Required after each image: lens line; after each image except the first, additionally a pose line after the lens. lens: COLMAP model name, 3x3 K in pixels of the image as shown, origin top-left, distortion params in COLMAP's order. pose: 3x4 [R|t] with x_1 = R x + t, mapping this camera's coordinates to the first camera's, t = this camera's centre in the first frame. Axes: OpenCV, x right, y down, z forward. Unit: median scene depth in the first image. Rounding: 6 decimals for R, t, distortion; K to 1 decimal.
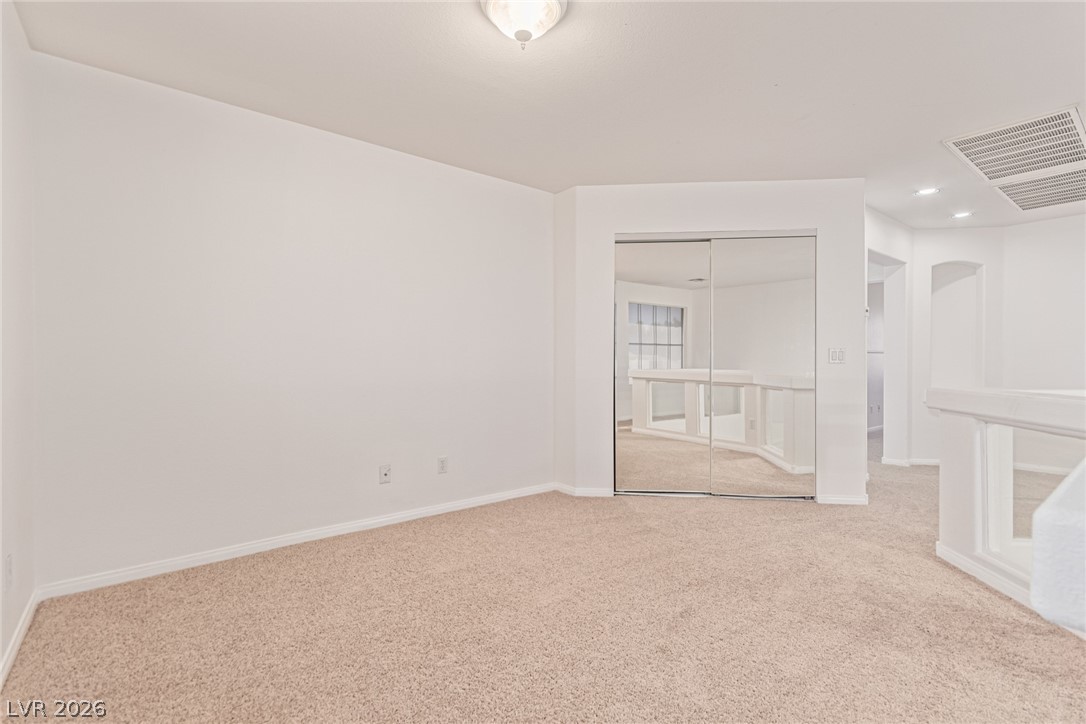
lens RADIAL K [[502.1, 0, 547.5], [0, 502.1, 364.5], [0, 0, 1]] dist [0.006972, 0.001851]
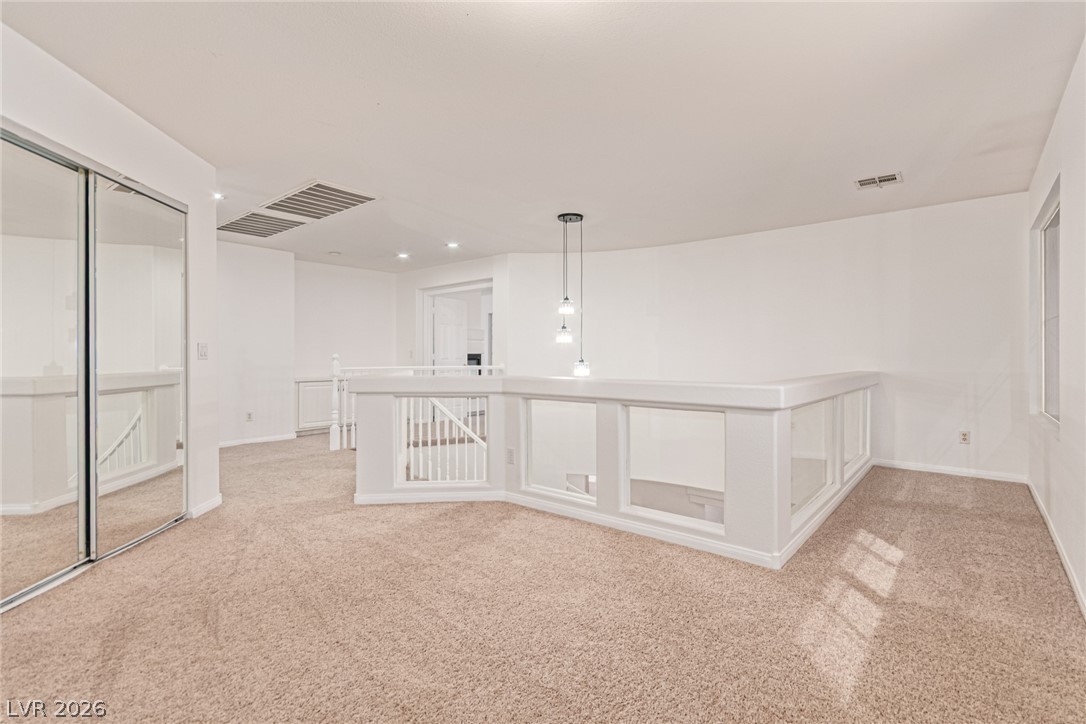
lens RADIAL K [[502.1, 0, 547.9], [0, 502.1, 357.7], [0, 0, 1]] dist [0.006972, 0.001851]
pose [[-0.194155, 0.004010, 0.980963, -0.589520], [0.010941, 0.999938, -0.001922, 0.005139], [-0.980910, 0.010359, -0.194187, 0.753512]]
